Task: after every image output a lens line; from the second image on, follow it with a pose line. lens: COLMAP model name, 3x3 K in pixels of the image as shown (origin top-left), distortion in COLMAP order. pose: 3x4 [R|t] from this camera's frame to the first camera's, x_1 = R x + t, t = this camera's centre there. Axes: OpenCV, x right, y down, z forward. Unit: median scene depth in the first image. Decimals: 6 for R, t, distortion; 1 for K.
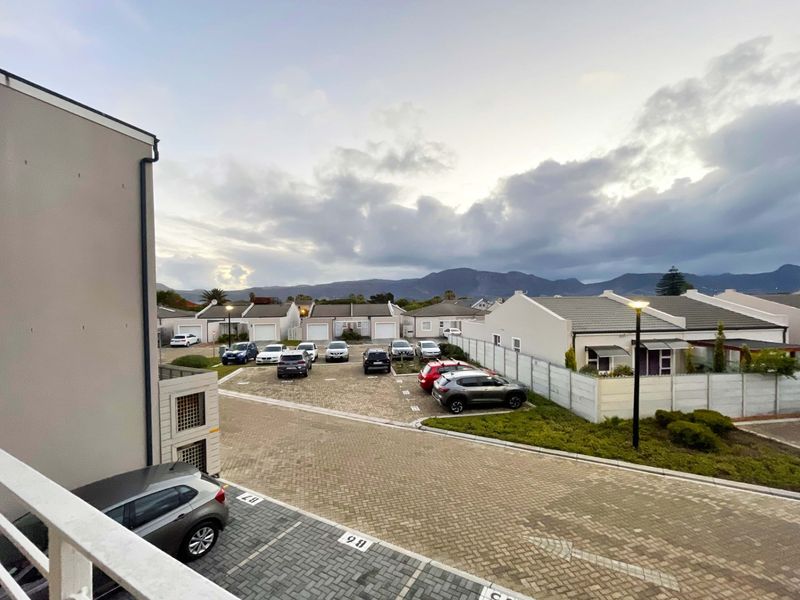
lens RADIAL K [[447.8, 0, 399.9], [0, 447.8, 335.8], [0, 0, 1]] dist [0.003461, -0.000409]
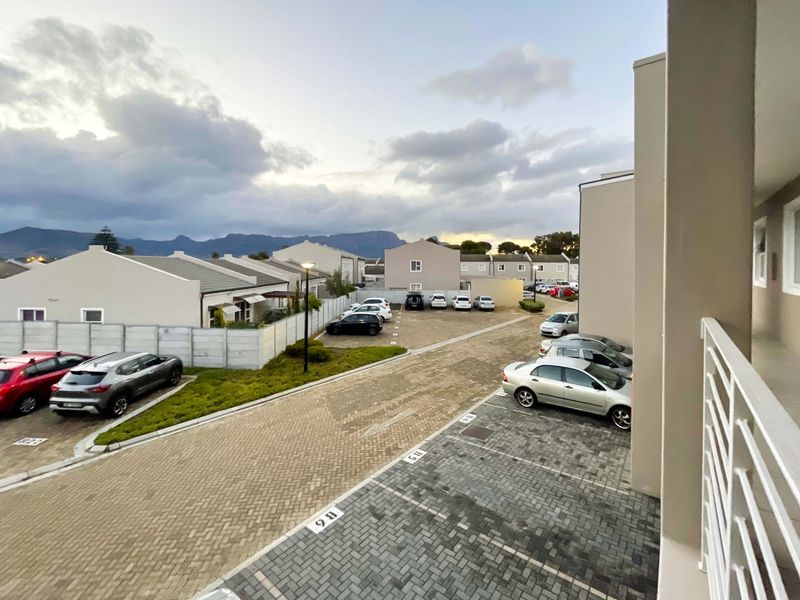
lens RADIAL K [[936.1, 0, 400.0], [0, 936.1, 300.0], [0, 0, 1]] dist [0.132120, -0.361747]
pose [[-0.341477, -0.015549, 0.939762, -1.662568], [0.069626, 0.996697, 0.041790, -0.047470], [-0.937308, 0.079702, -0.339266, 1.259082]]
